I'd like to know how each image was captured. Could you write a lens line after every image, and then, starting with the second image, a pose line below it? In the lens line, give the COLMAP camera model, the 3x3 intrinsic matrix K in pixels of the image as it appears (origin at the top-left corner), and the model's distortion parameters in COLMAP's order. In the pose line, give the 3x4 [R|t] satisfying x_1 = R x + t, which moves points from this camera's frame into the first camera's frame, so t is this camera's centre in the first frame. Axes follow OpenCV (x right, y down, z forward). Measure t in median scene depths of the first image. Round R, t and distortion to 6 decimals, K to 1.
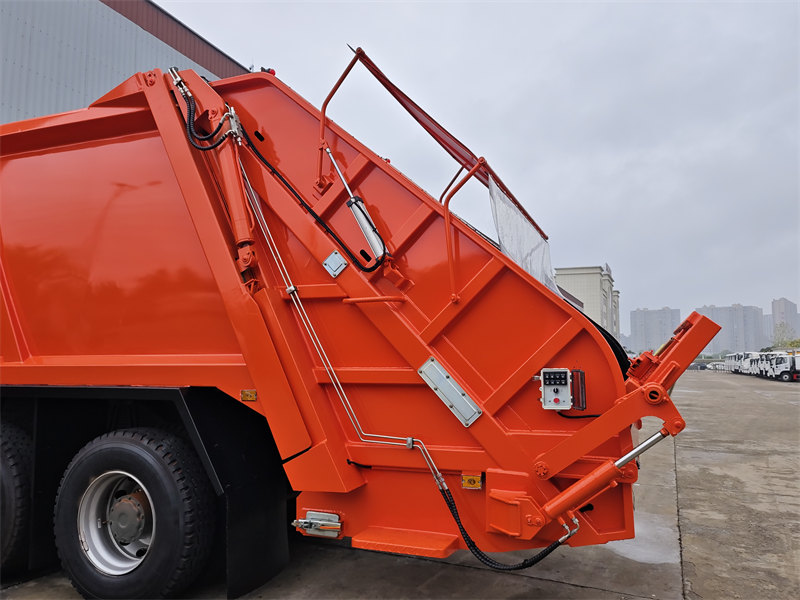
lens RADIAL K [[650.1, 0, 400.0], [0, 650.1, 300.0], [0, 0, 1]] dist [0.025207, 0.008925]
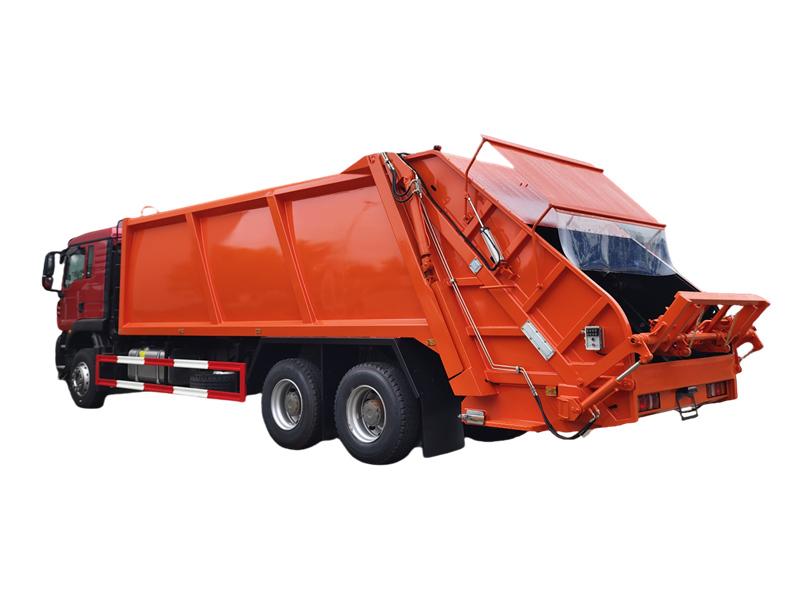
lens RADIAL K [[674.9, 0, 400.0], [0, 674.9, 300.0], [0, 0, 1]] dist [-0.000277, -0.000322]
pose [[0.935596, -0.019631, -0.352526, 0.332598], [0.042676, 0.997420, 0.057718, -0.075897], [0.350483, -0.069045, 0.934020, -0.715567]]
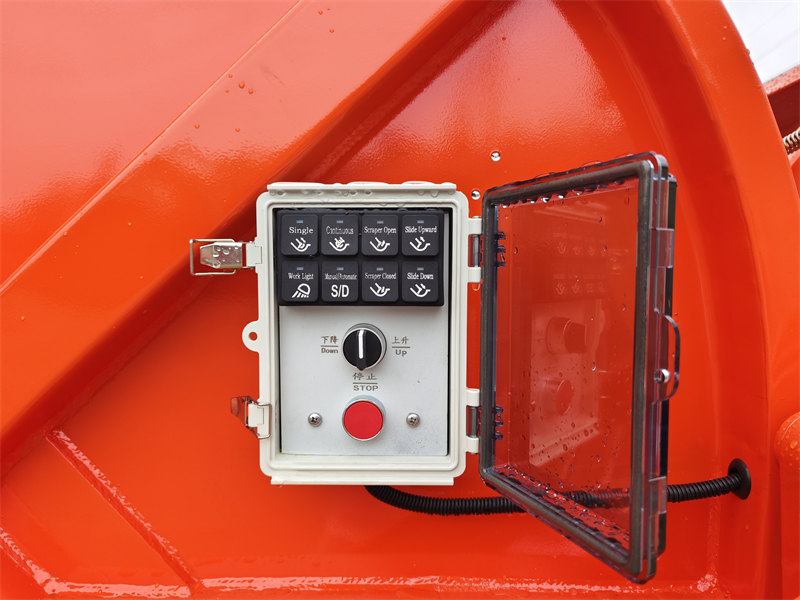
lens RADIAL K [[537.3, 0, 400.0], [0, 537.3, 300.0], [0, 0, 1]] dist [-0.000001, -0.000006]
pose [[0.931474, -0.007565, 0.363729, 0.174057], [-0.051269, 0.987077, 0.151824, 0.094535], [-0.360177, -0.160068, 0.919049, 0.756875]]
